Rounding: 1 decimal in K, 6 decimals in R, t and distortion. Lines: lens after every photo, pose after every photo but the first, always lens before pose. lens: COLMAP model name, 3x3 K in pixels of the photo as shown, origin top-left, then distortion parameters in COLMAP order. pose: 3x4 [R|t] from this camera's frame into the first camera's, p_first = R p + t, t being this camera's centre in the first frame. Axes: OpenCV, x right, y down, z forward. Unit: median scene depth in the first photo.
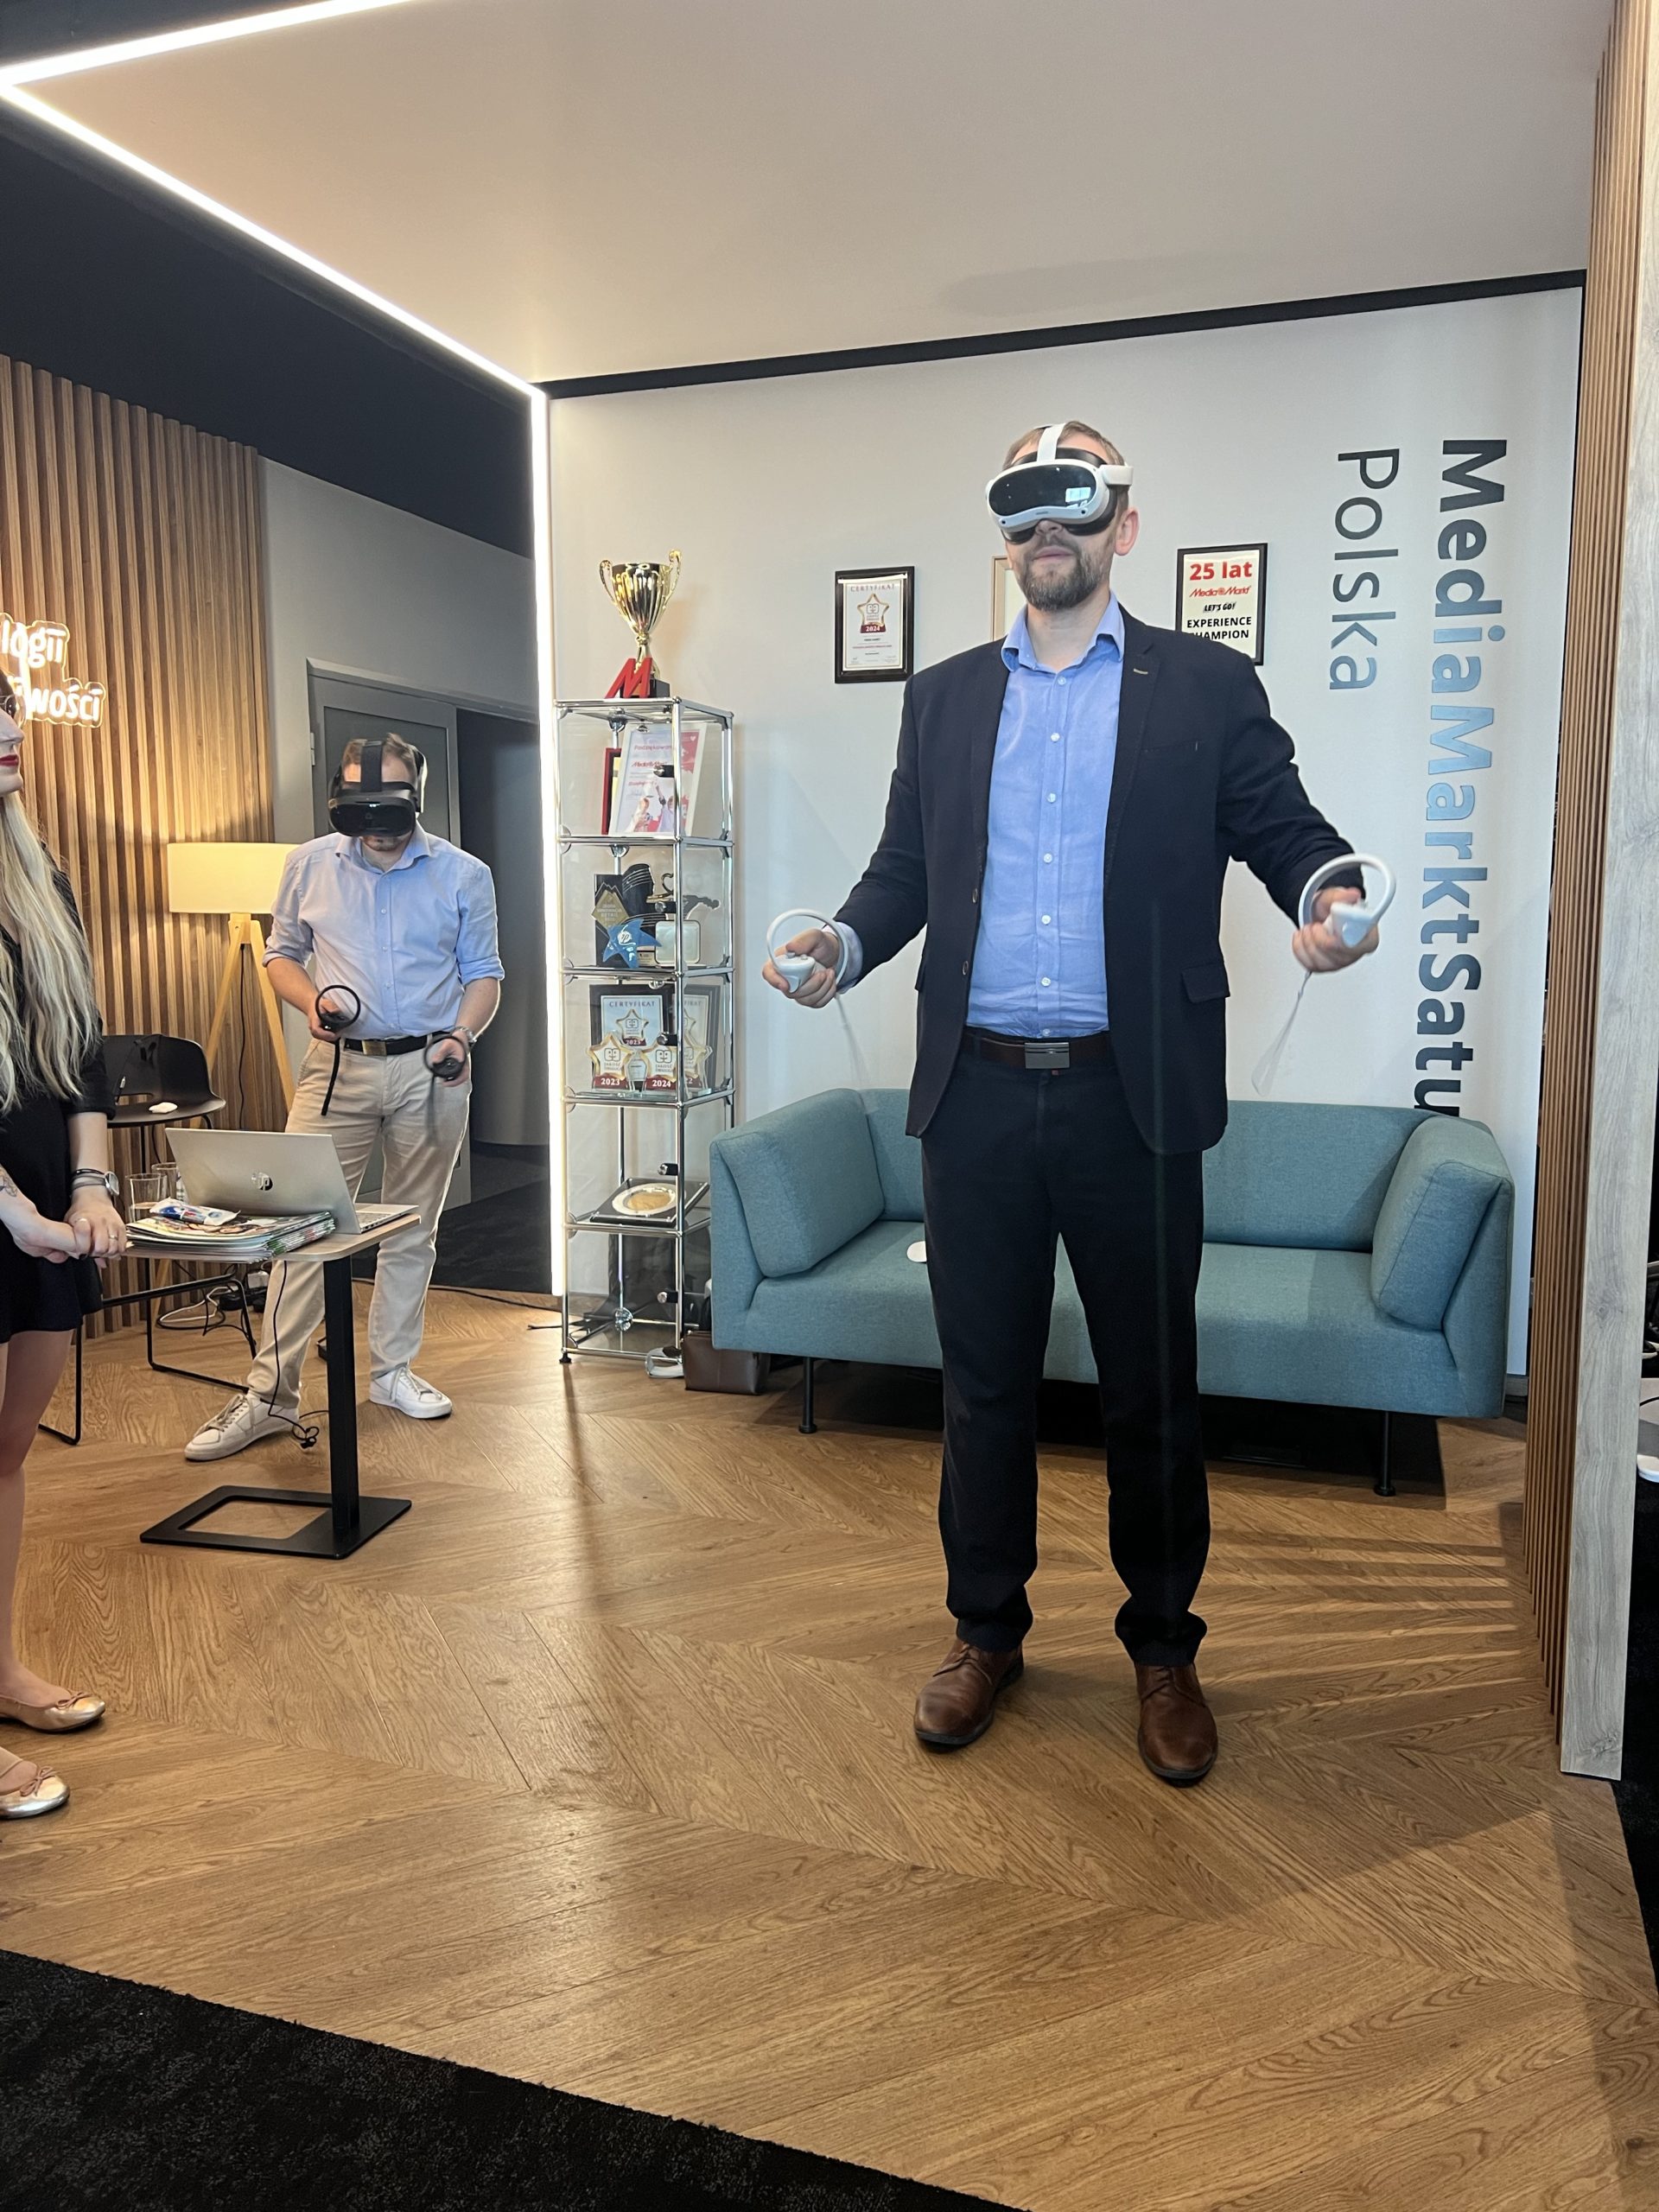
lens RADIAL K [[1646.2, 0, 828.4], [0, 1646.2, 1089.2], [0, 0, 1]] dist [0.059732, -0.053633]
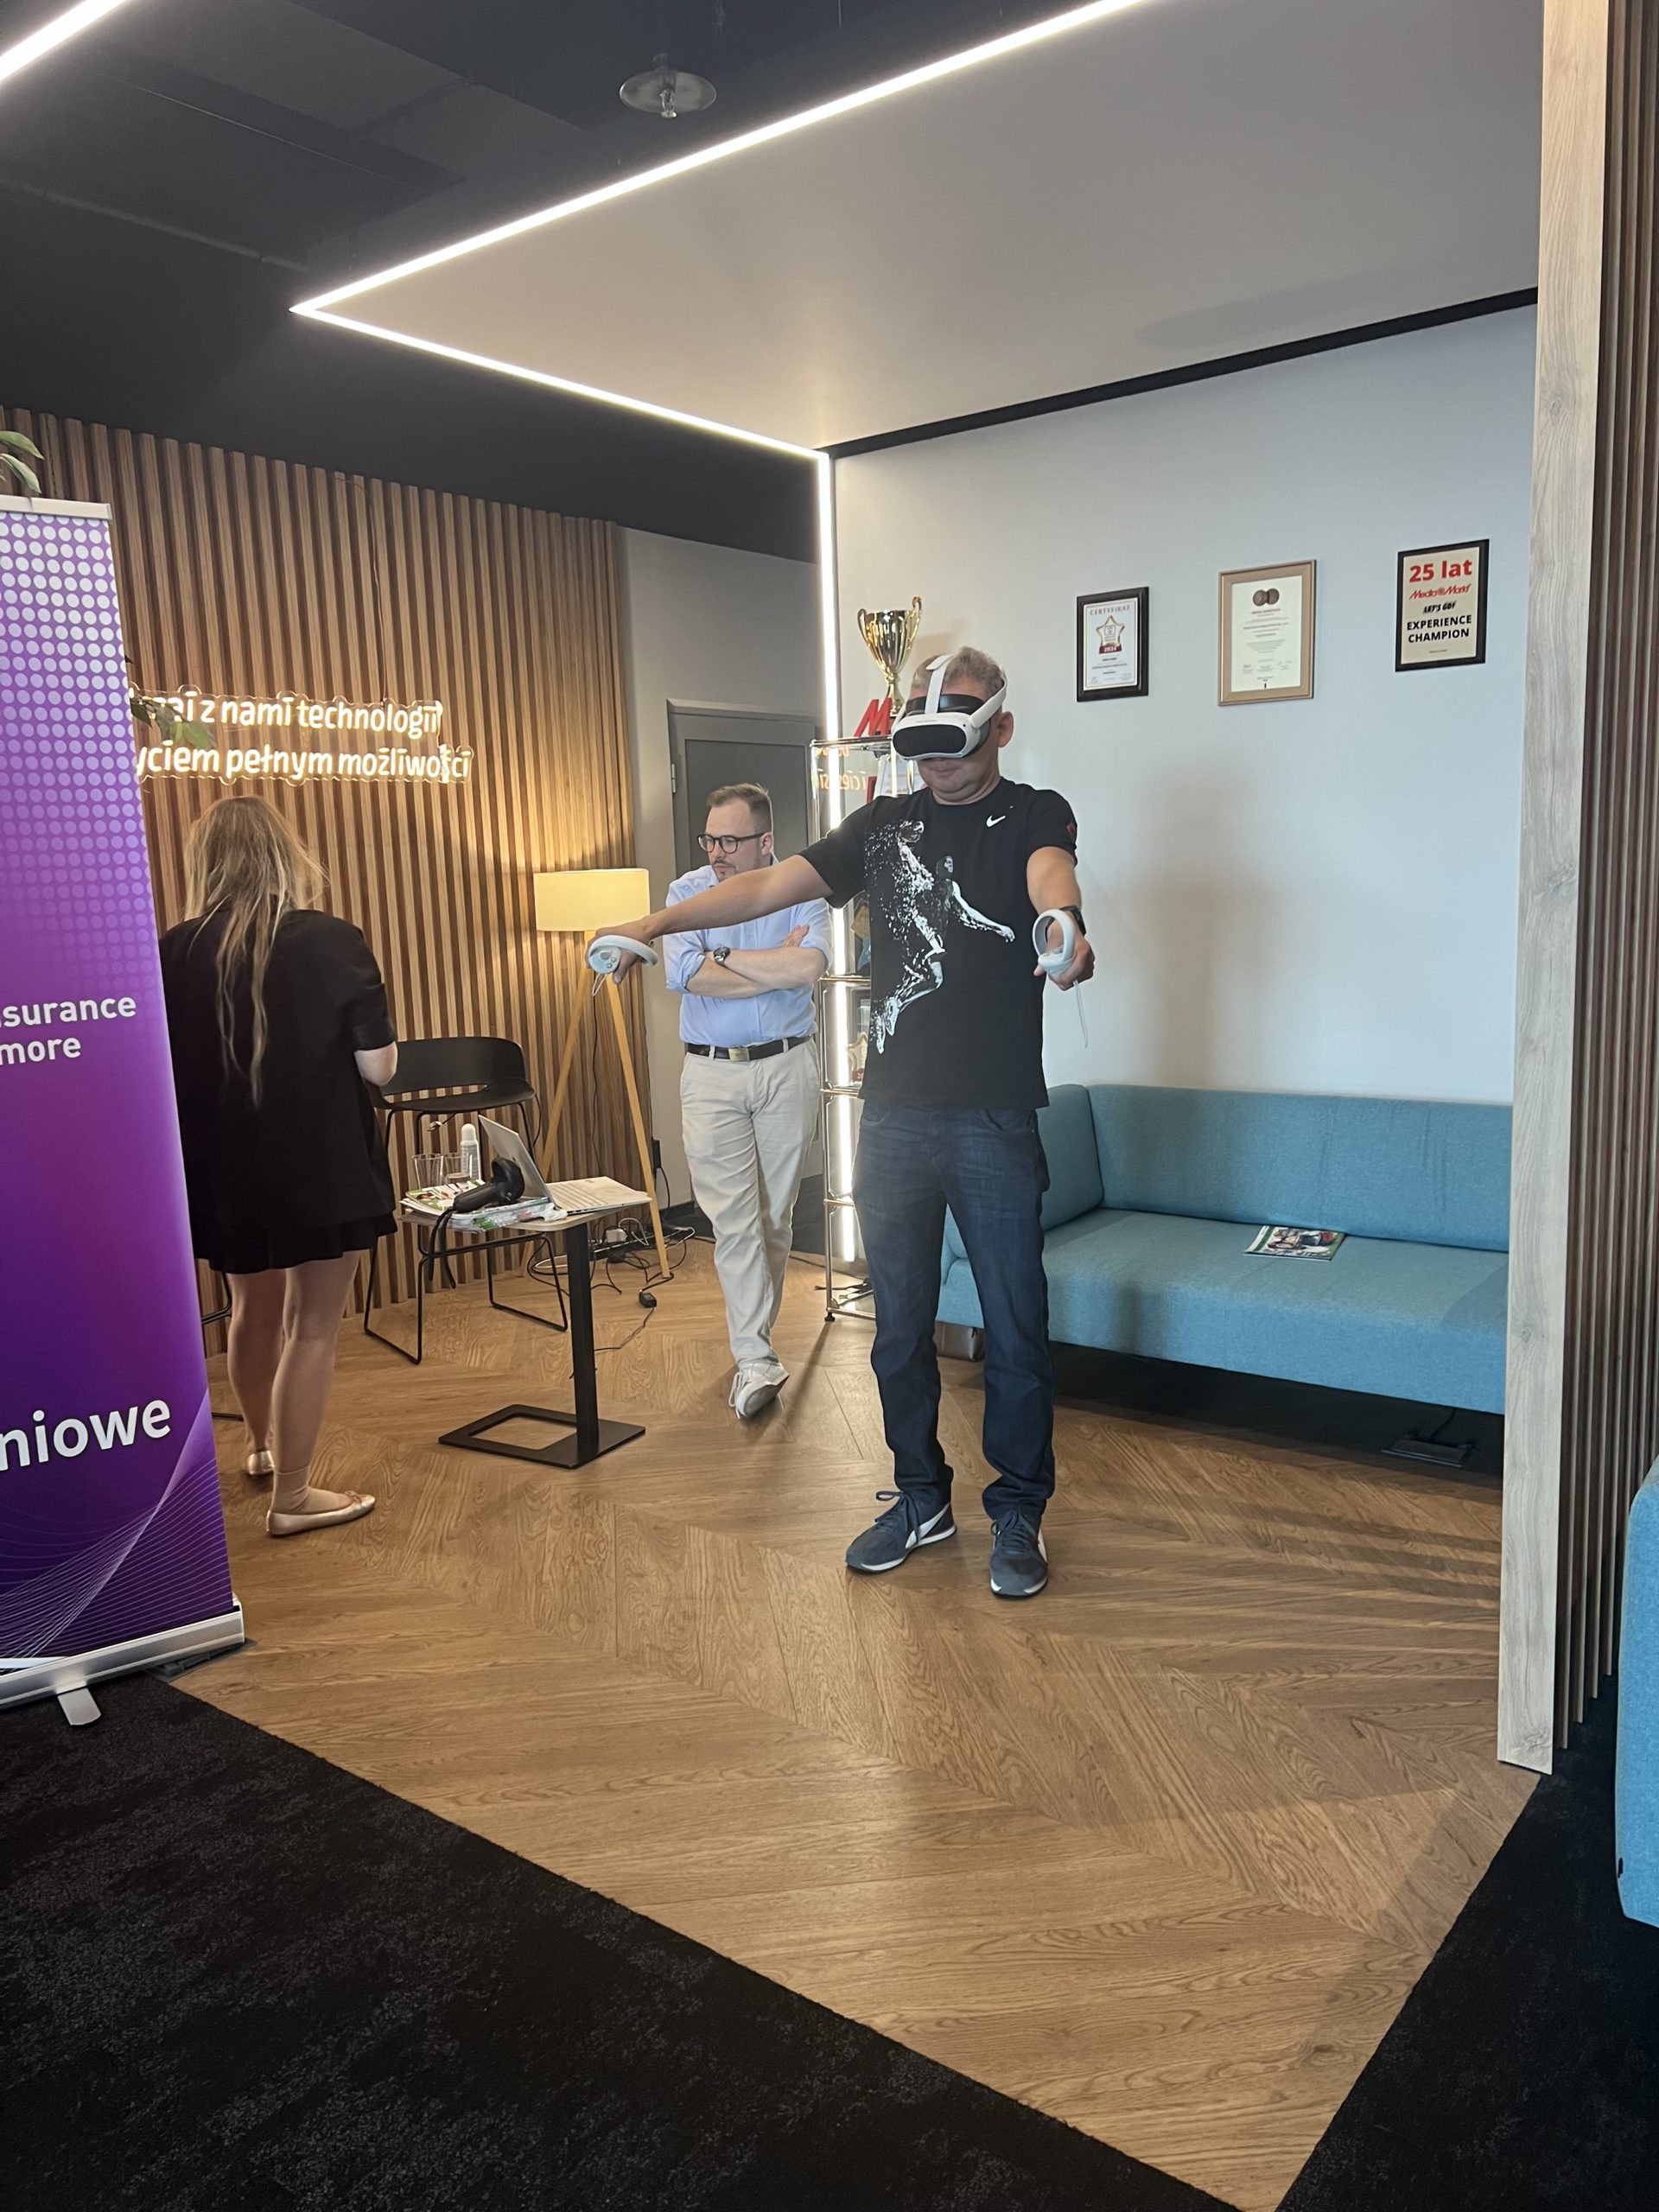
lens RADIAL K [[1658.9, 0, 829.5], [0, 1658.9, 1106.0], [0, 0, 1]] dist [0.057301, -0.055926]
pose [[0.945436, 0.014495, -0.325484, 0.270887], [-0.001825, 0.999230, 0.039198, -0.036506], [0.325801, -0.036465, 0.944735, -0.100440]]
